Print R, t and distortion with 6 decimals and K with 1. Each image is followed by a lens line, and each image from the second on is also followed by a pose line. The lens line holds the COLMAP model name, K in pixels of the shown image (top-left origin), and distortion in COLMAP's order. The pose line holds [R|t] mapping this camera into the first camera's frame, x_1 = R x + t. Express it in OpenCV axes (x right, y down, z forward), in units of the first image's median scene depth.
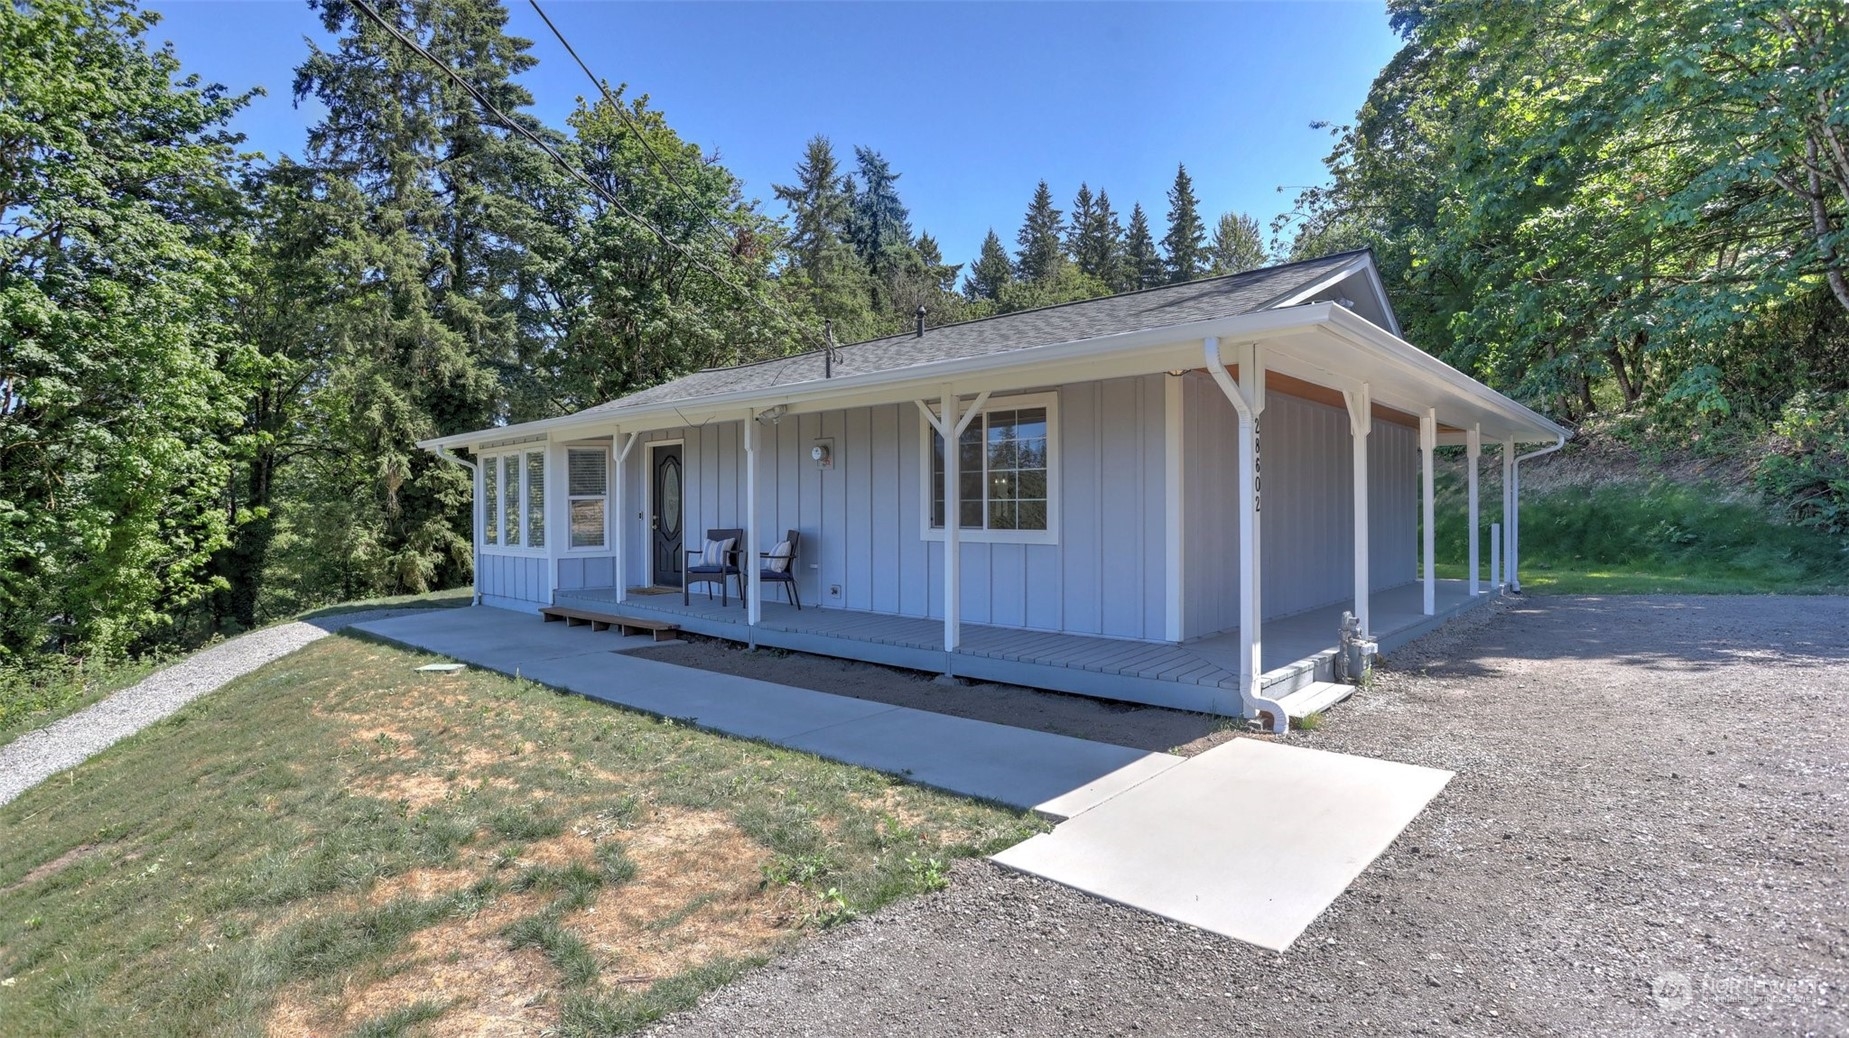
lens RADIAL K [[885.0, 0, 930.2], [0, 885.0, 515.2], [0, 0, 1]] dist [-0.040806, 0.001316]
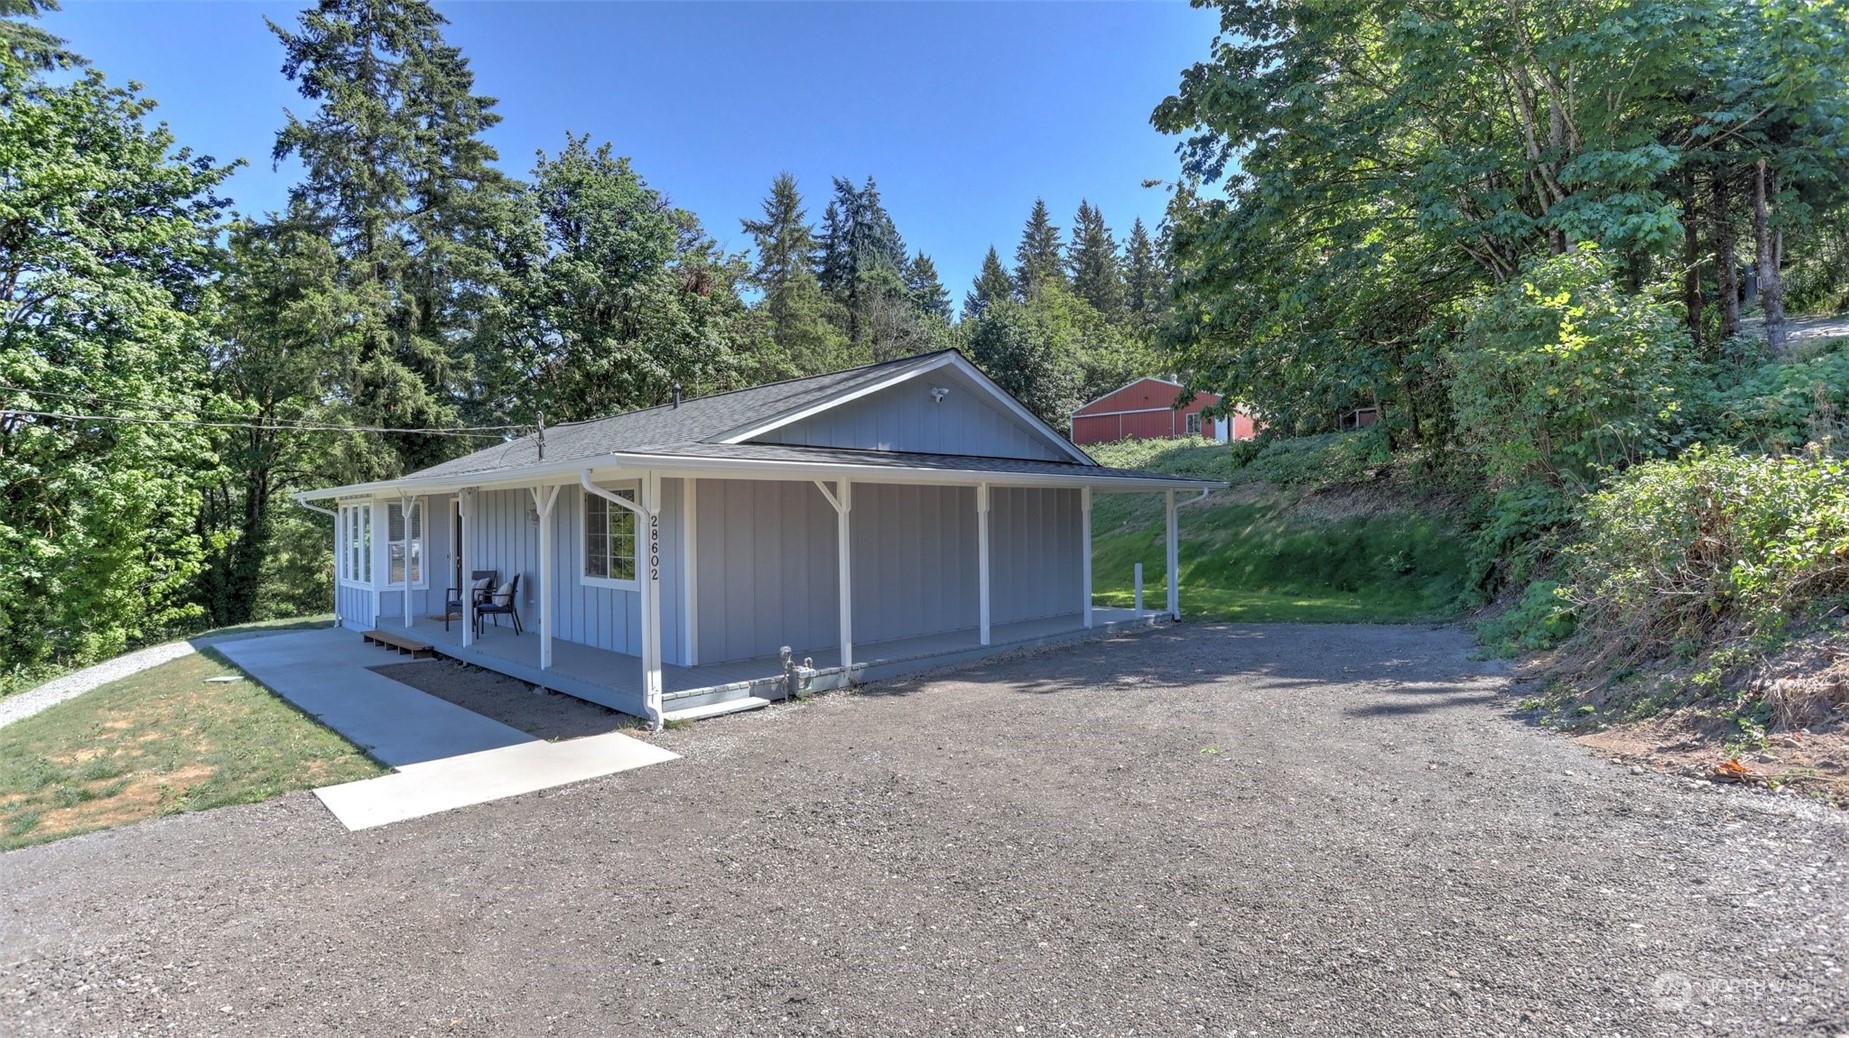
lens RADIAL K [[885.0, 0, 919.4], [0, 885.0, 520.2], [0, 0, 1]] dist [-0.040806, 0.001316]
pose [[0.999014, -0.003430, -0.044266, 0.126024], [0.003161, 0.999976, -0.006167, -0.013193], [0.044286, 0.006021, 0.999001, -0.064533]]
